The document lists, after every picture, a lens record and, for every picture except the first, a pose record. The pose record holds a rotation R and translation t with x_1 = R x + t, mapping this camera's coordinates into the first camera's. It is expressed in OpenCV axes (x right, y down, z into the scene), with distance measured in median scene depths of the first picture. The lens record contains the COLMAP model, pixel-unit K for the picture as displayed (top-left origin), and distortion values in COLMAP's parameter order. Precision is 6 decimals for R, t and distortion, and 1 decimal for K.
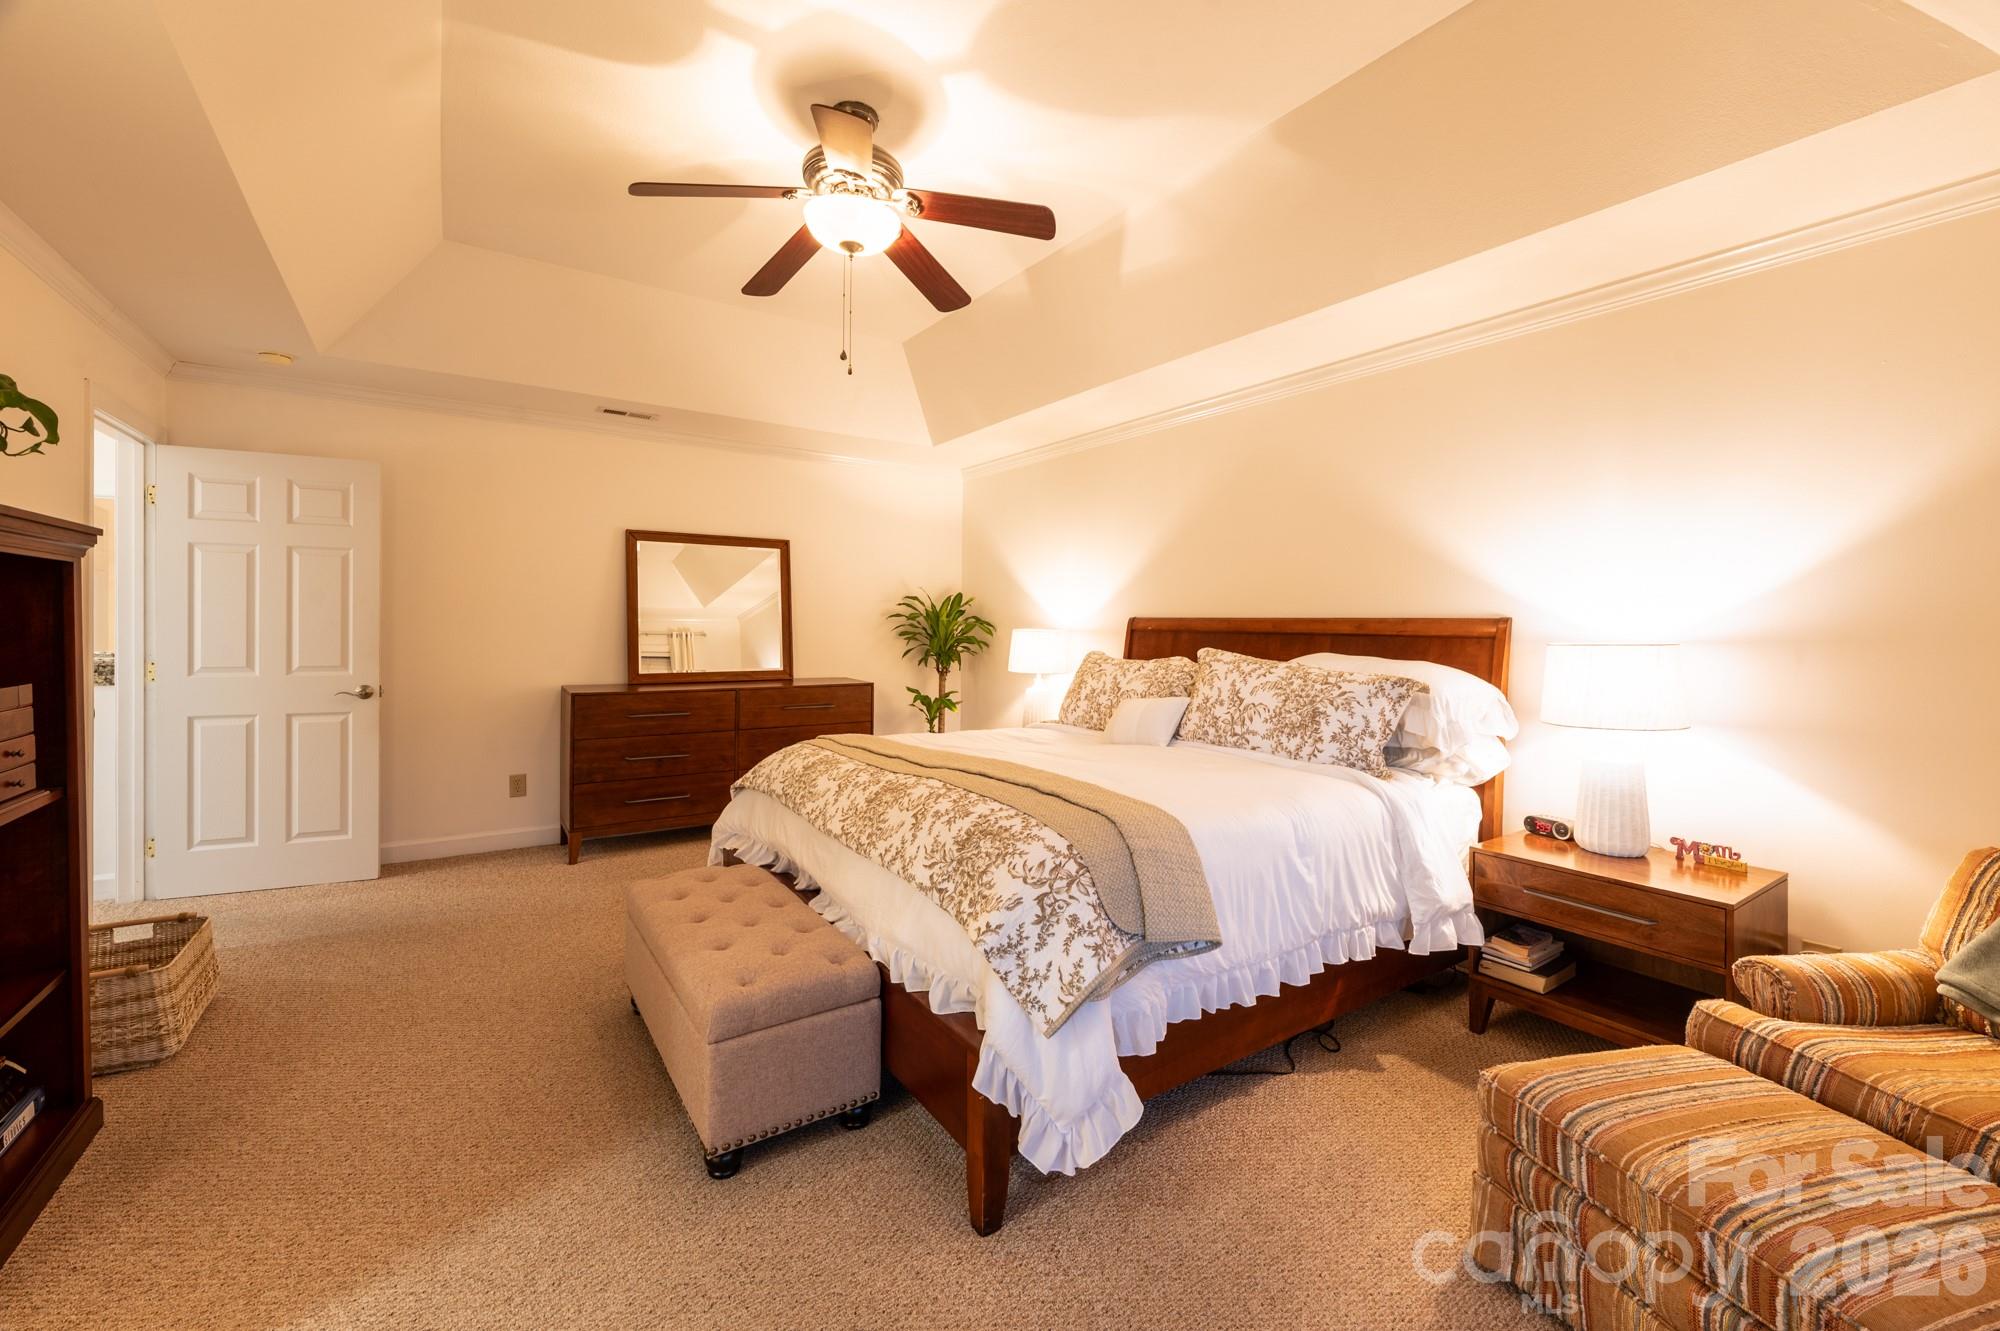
lens RADIAL K [[816.2, 0, 1001.3], [0, 816.2, 623.7], [0, 0, 1]] dist [-0.000476, -0.000041]
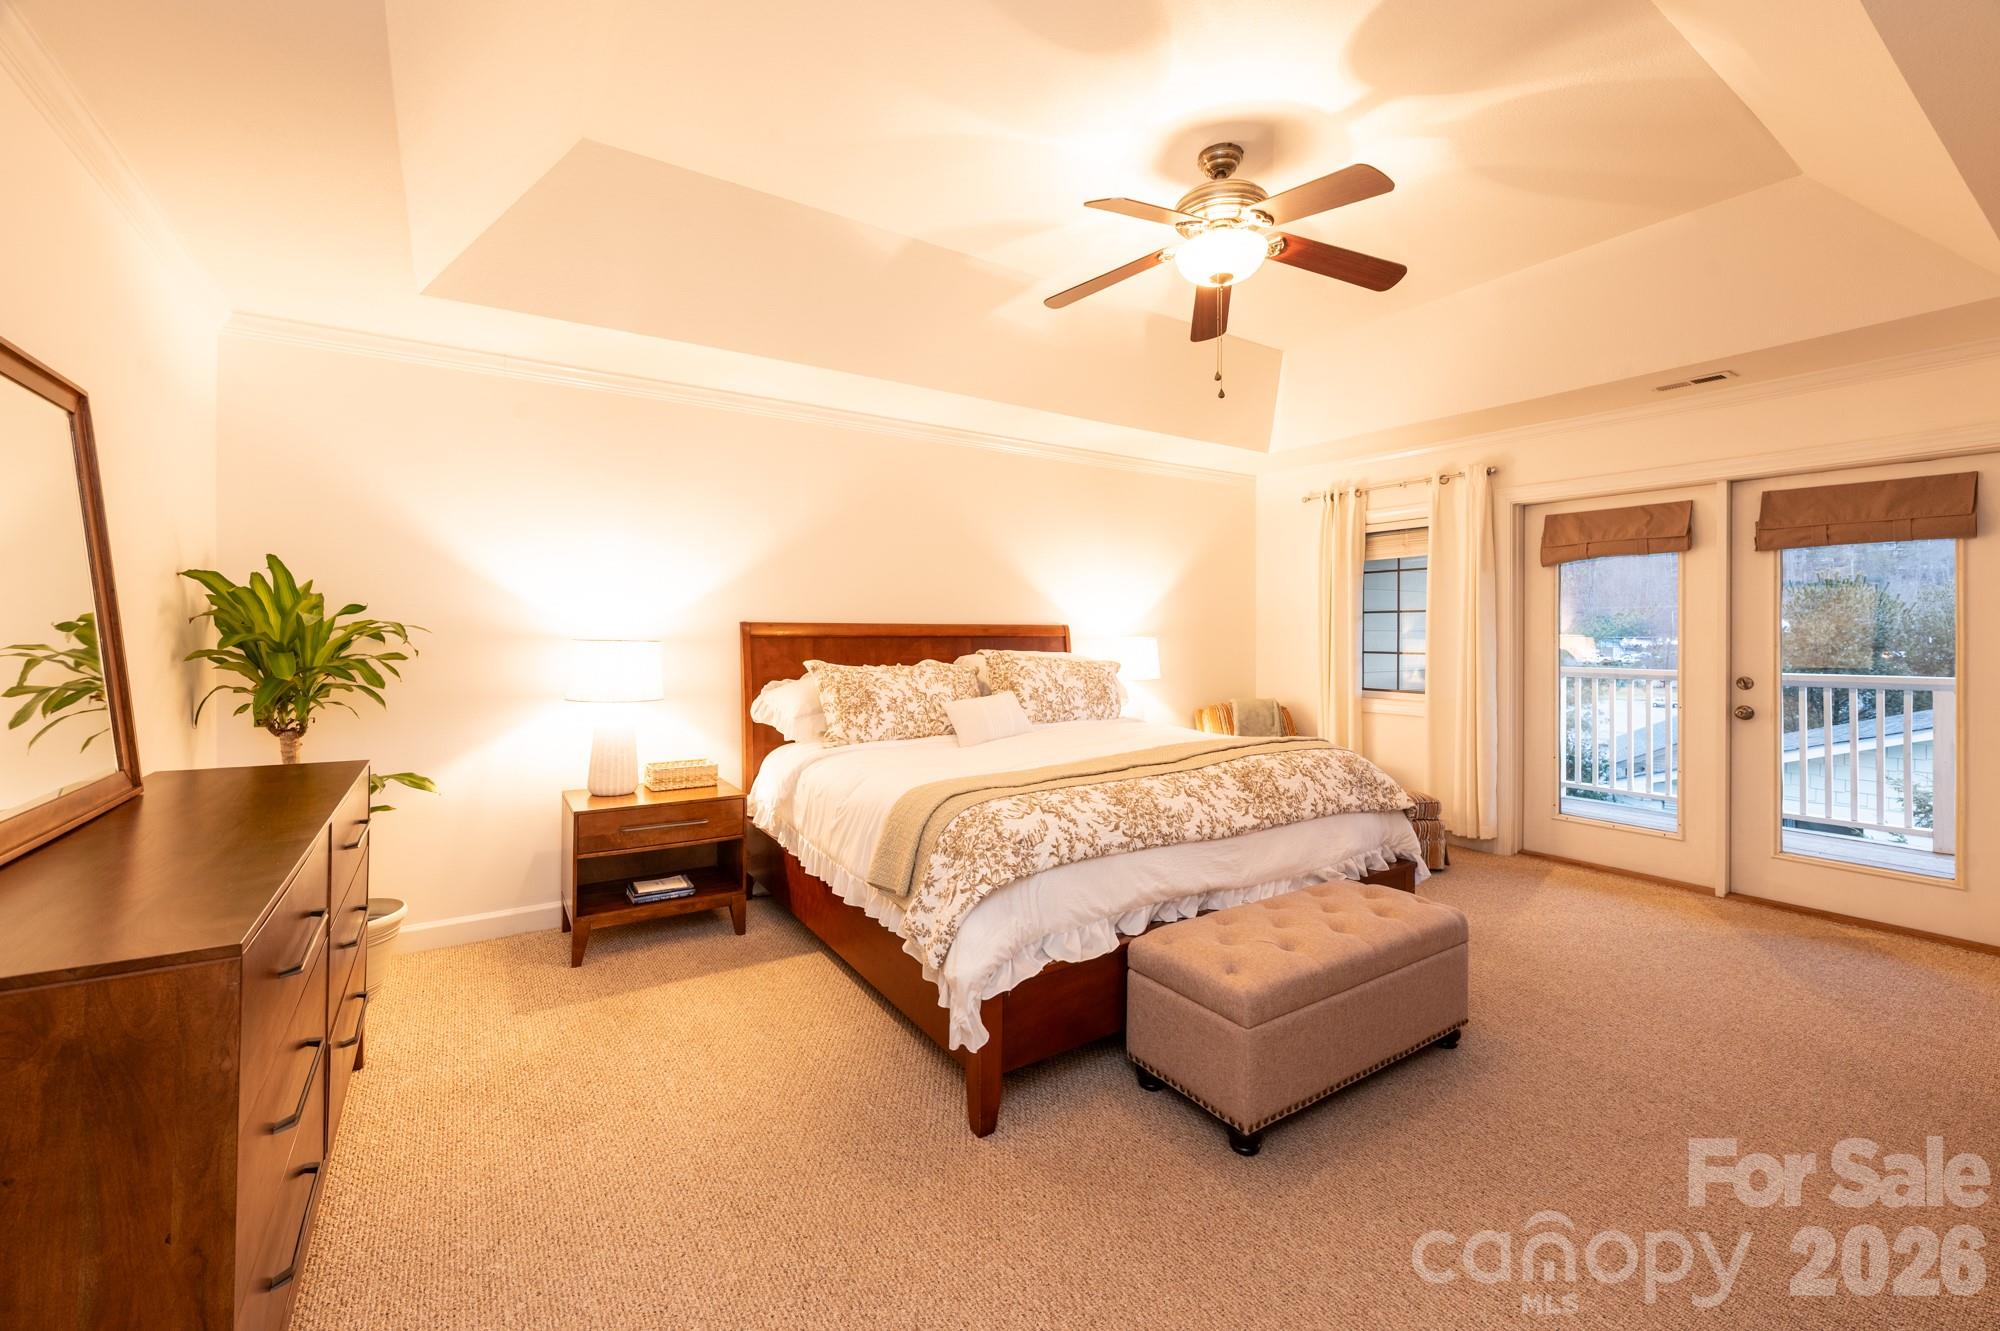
lens RADIAL K [[816.2, 0, 1001.3], [0, 816.2, 623.7], [0, 0, 1]] dist [-0.000476, -0.000041]
pose [[0.007852, -0.000325, 0.999969, -1.040833], [-0.000303, 1.000000, 0.000327, -0.010341], [-0.999969, -0.000306, 0.007852, 1.065624]]
